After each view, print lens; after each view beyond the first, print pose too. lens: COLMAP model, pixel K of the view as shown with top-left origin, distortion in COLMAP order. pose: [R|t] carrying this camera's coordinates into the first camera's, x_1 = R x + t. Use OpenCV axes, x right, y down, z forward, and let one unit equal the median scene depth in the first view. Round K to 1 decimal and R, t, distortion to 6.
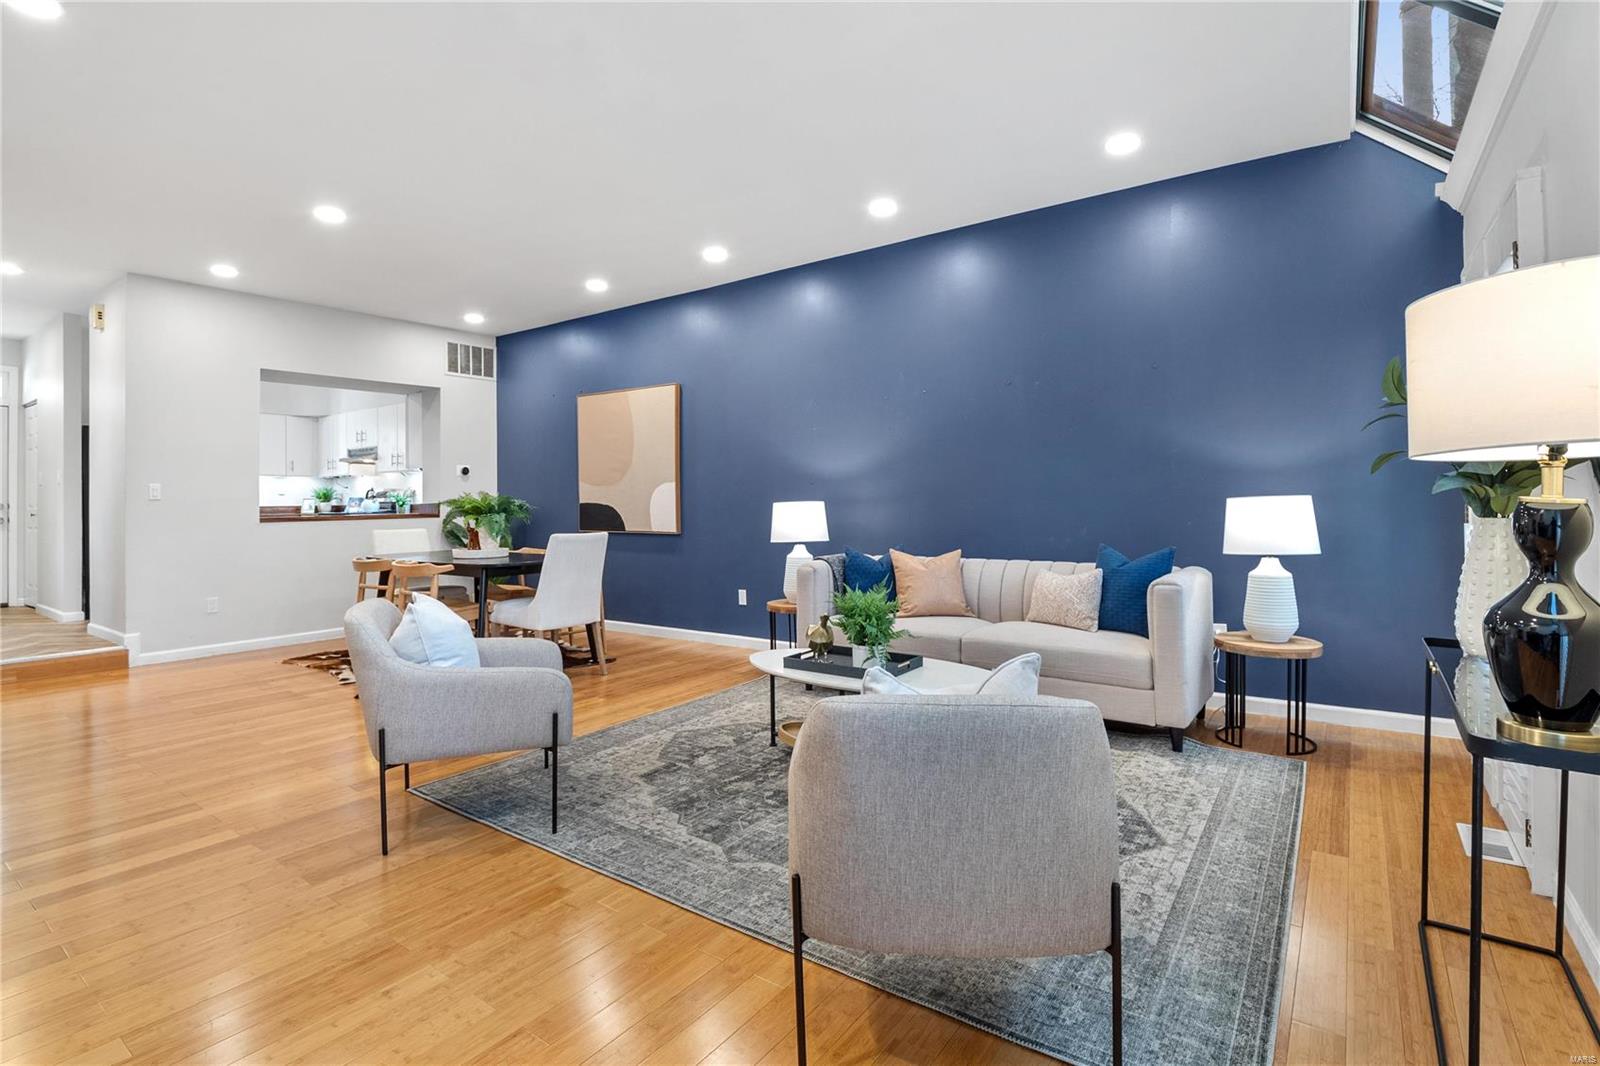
lens RADIAL K [[766.0, 0, 776.1], [0, 766.0, 501.8], [0, 0, 1]] dist [-0.001177, 0.001391]
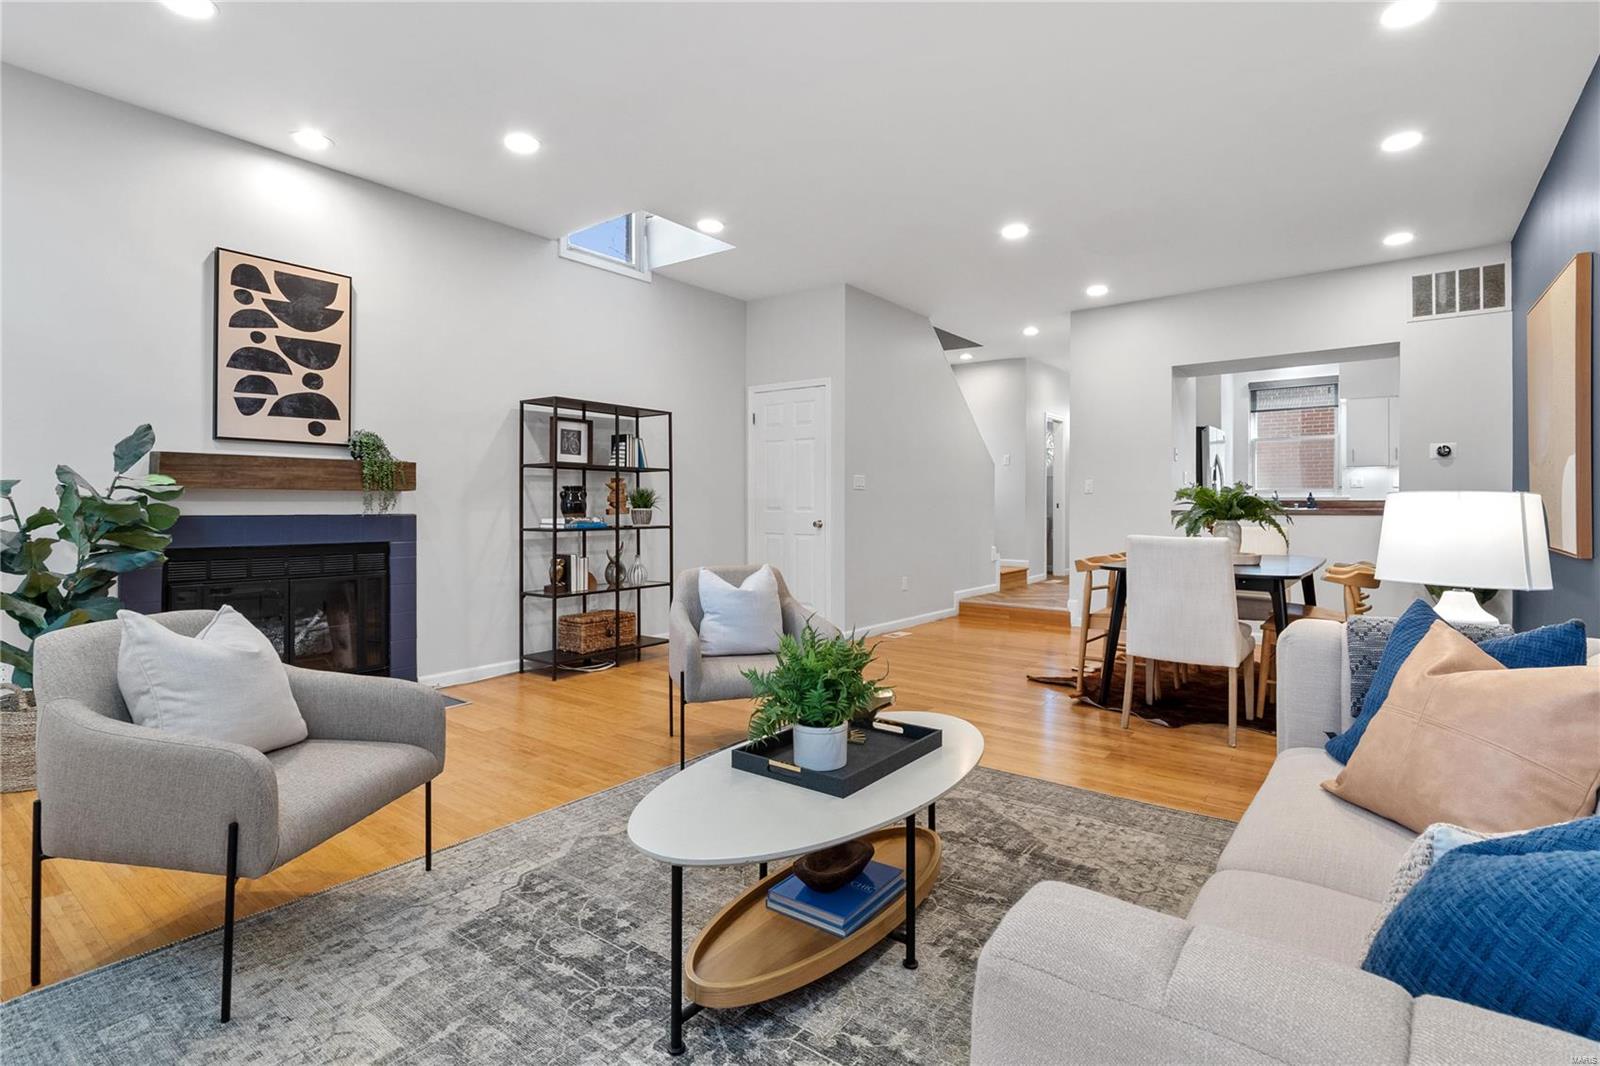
lens RADIAL K [[766.0, 0, 814.3], [0, 766.0, 527.7], [0, 0, 1]] dist [-0.001177, 0.001391]
pose [[-0.007045, 0.040524, -0.999154, 0.641216], [-0.000457, 0.999178, 0.040528, 0.003317], [0.999975, 0.000742, -0.007021, 0.884370]]
